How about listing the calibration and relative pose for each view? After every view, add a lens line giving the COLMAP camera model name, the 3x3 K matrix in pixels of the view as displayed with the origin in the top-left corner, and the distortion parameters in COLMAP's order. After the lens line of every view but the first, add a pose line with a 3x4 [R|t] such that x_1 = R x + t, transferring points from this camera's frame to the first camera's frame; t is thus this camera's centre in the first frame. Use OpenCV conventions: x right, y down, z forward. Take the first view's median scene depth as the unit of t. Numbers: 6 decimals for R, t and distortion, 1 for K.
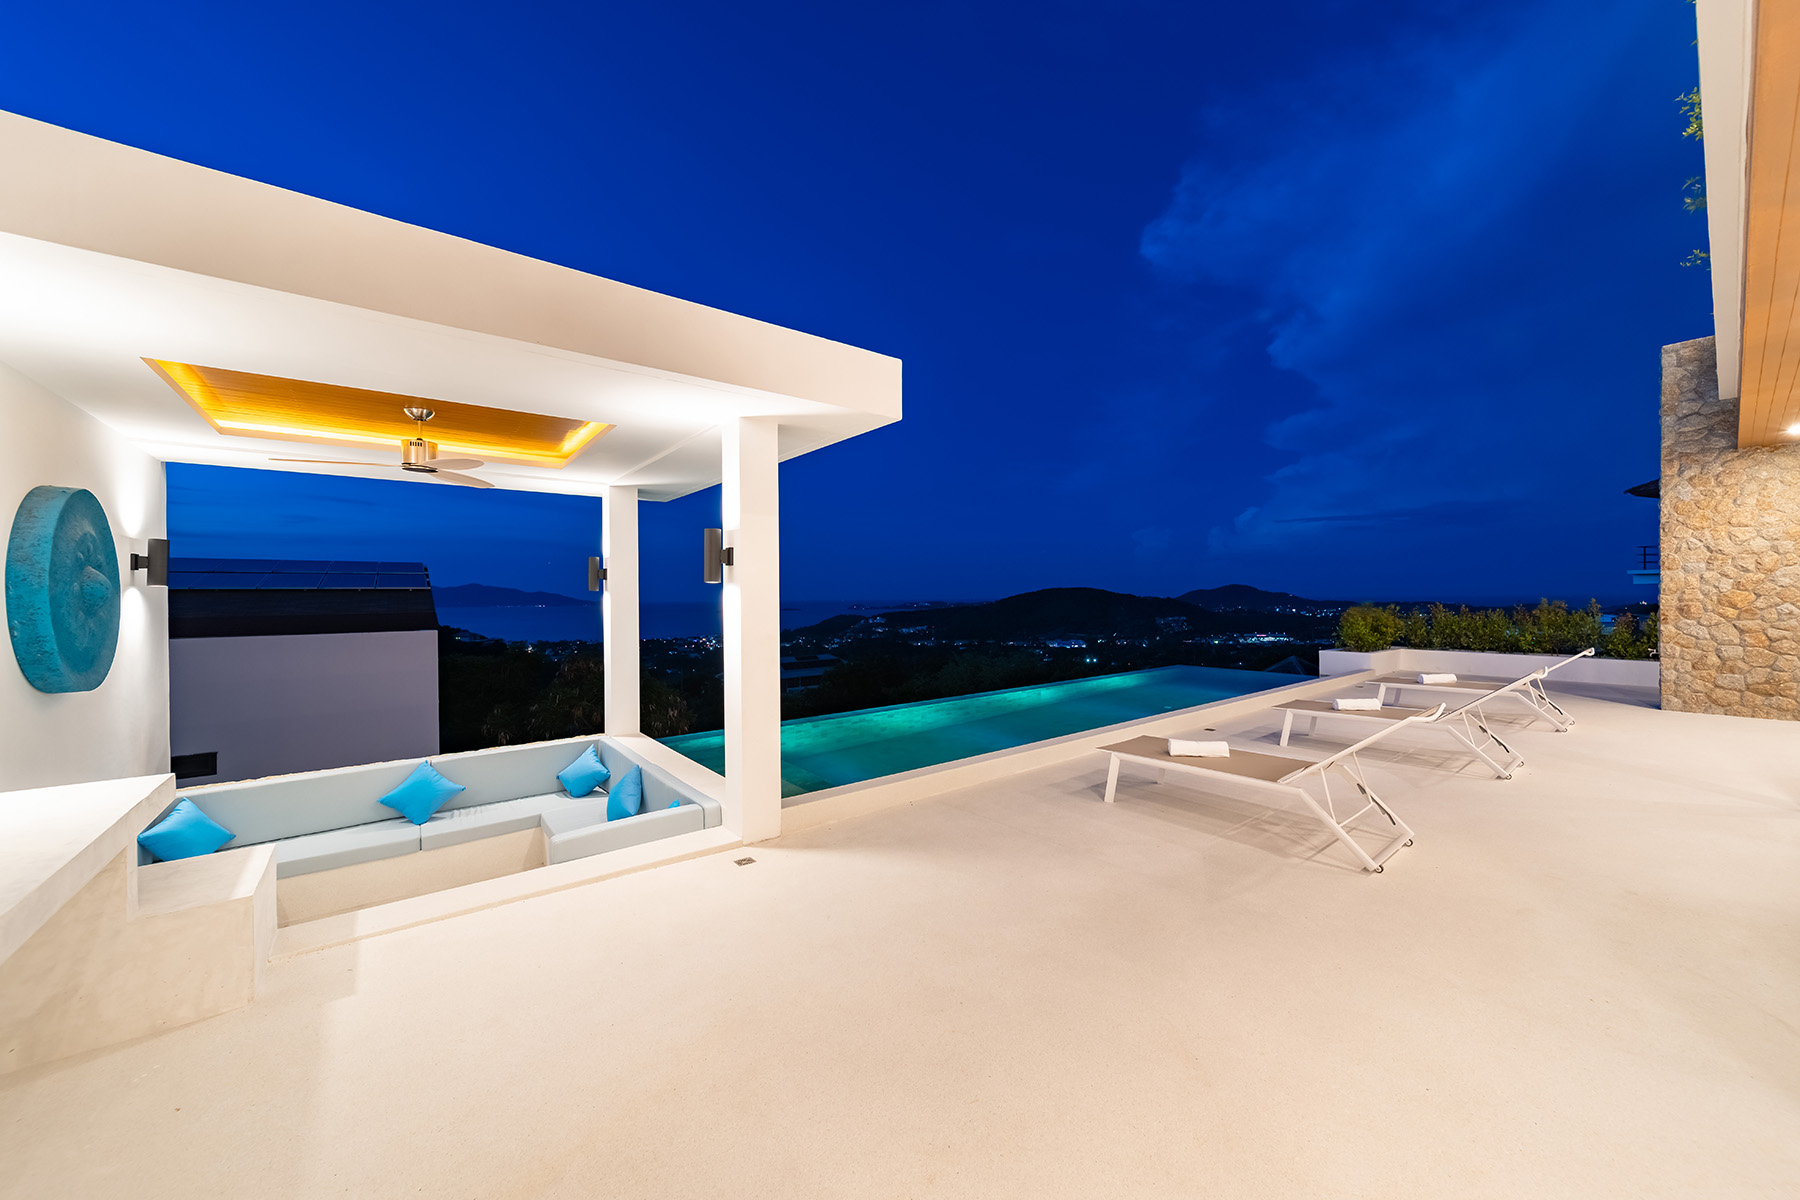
lens RADIAL K [[645.3, 0, 920.0], [0, 645.3, 595.7], [0, 0, 1]] dist [0.002194, 0.000260]
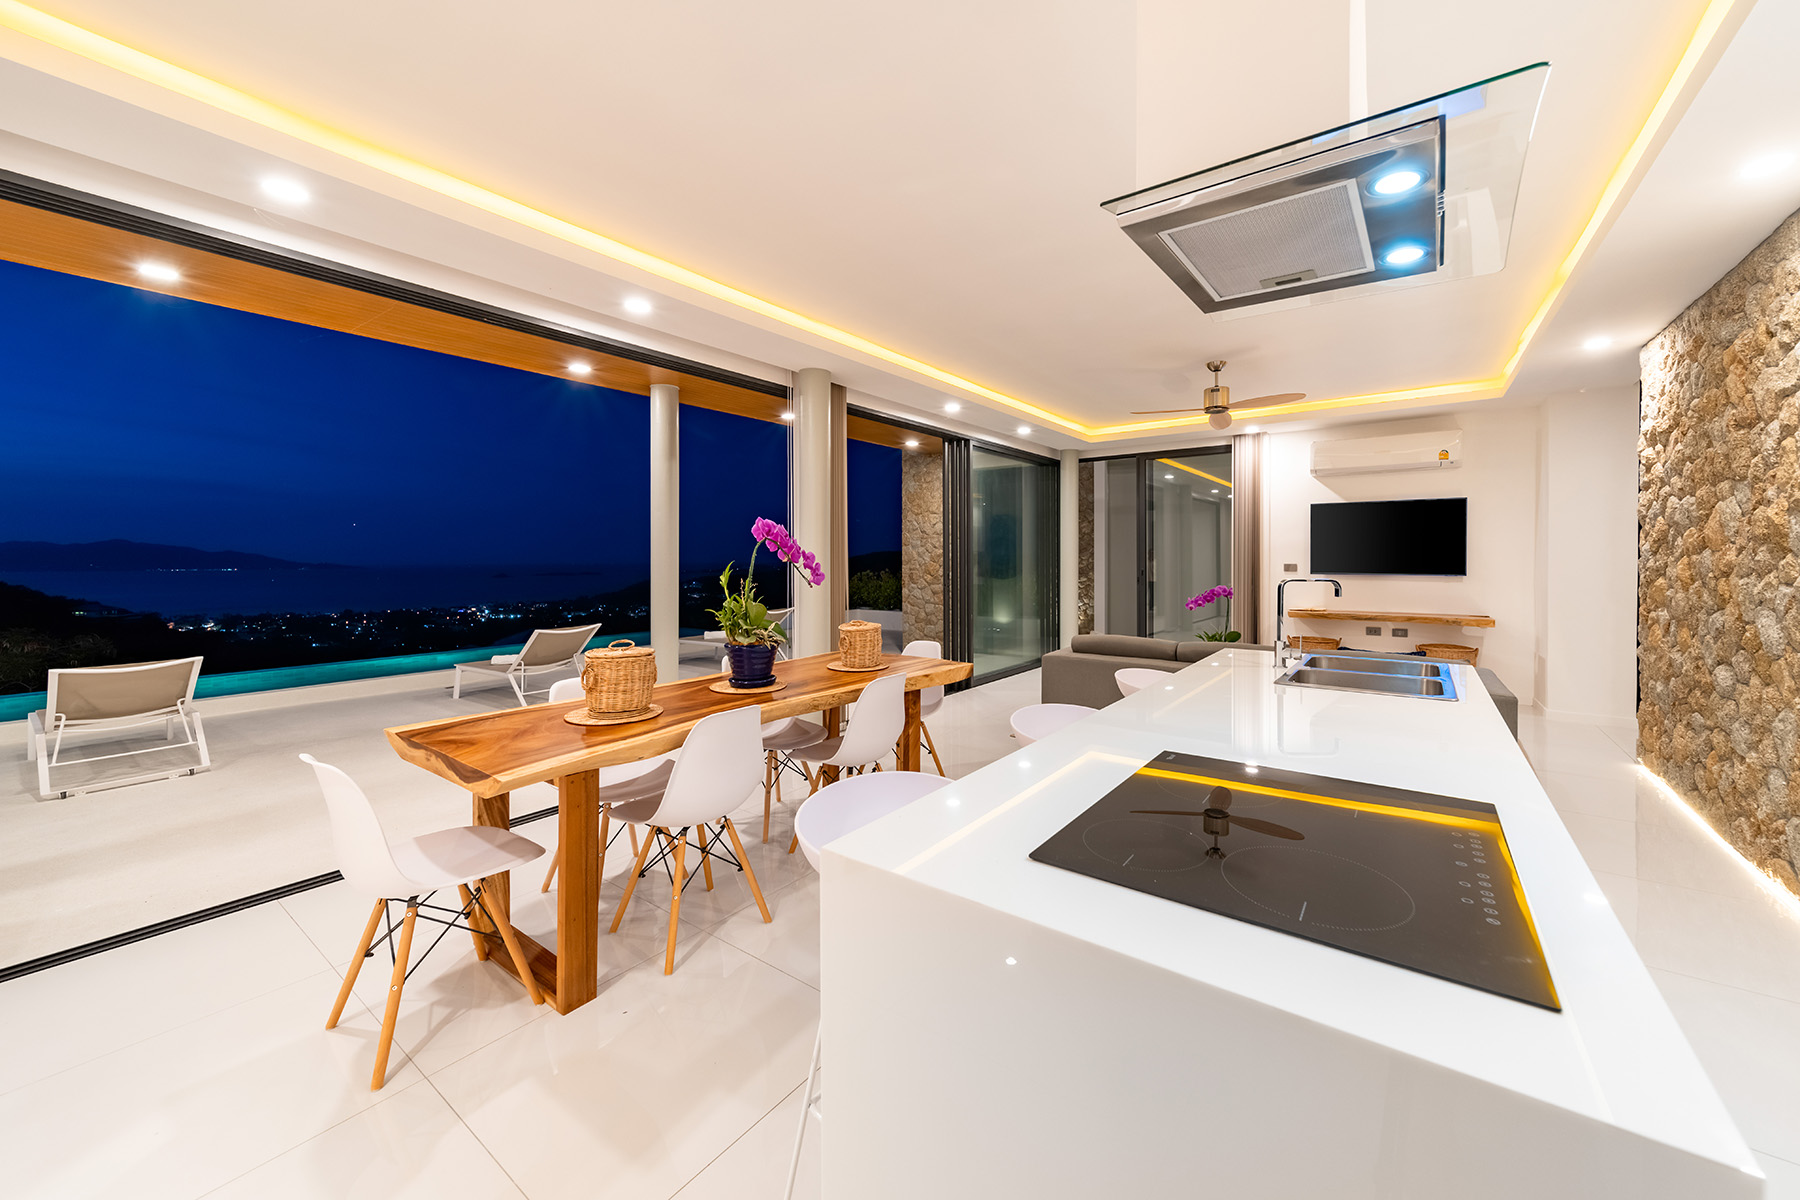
lens RADIAL K [[678.8, 0, 928.0], [0, 678.8, 568.8], [0, 0, 1]] dist [0.000429, 0.000031]
pose [[0.963293, -0.000981, 0.268450, 0.846779], [-0.003414, 0.999868, 0.015905, -0.015754], [-0.268430, -0.016237, 0.963162, -0.320692]]
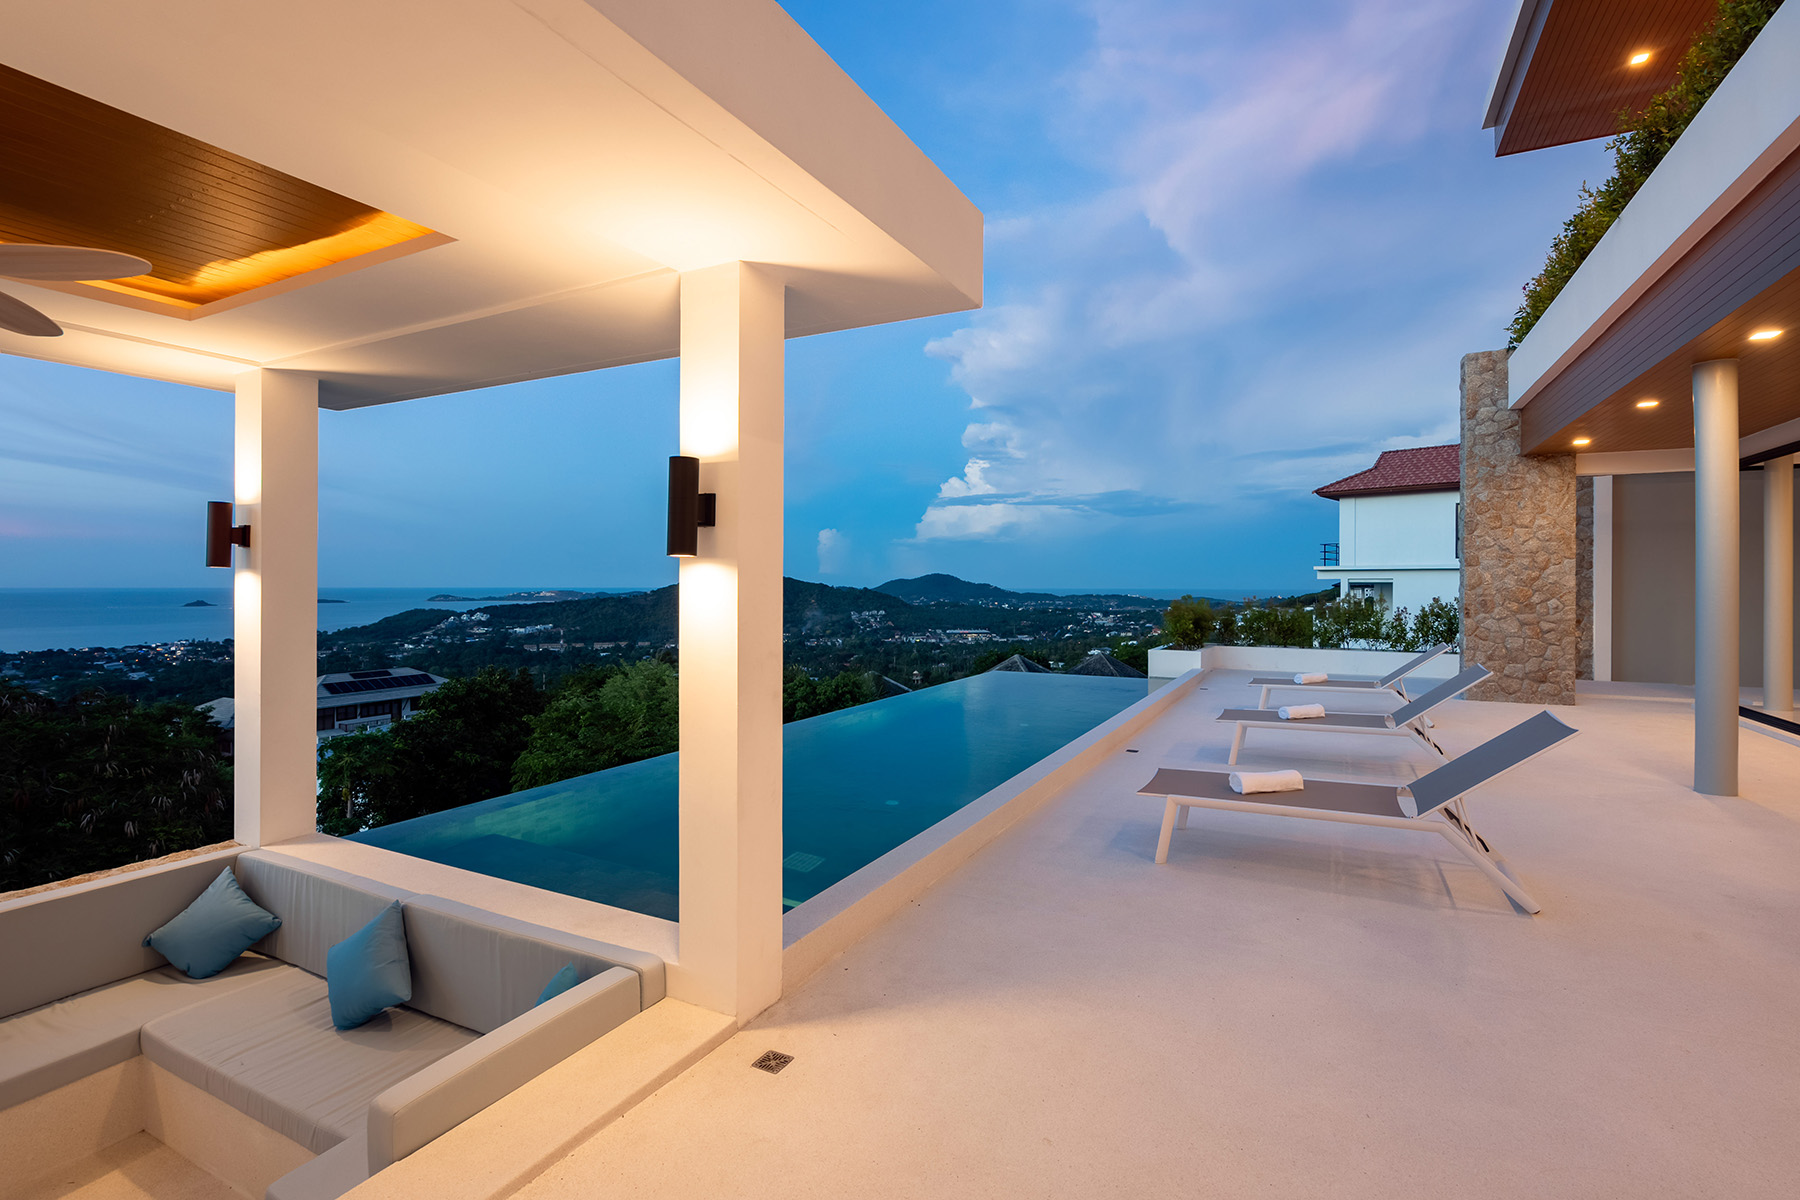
lens RADIAL K [[817.9, 0, 898.4], [0, 817.9, 584.4], [0, 0, 1]] dist [-0.001712, 0.001101]
pose [[0.916840, 0.009992, 0.399129, -0.225783], [-0.009972, 0.999948, -0.002126, 0.001512], [-0.399129, -0.002030, 0.916892, 0.155986]]
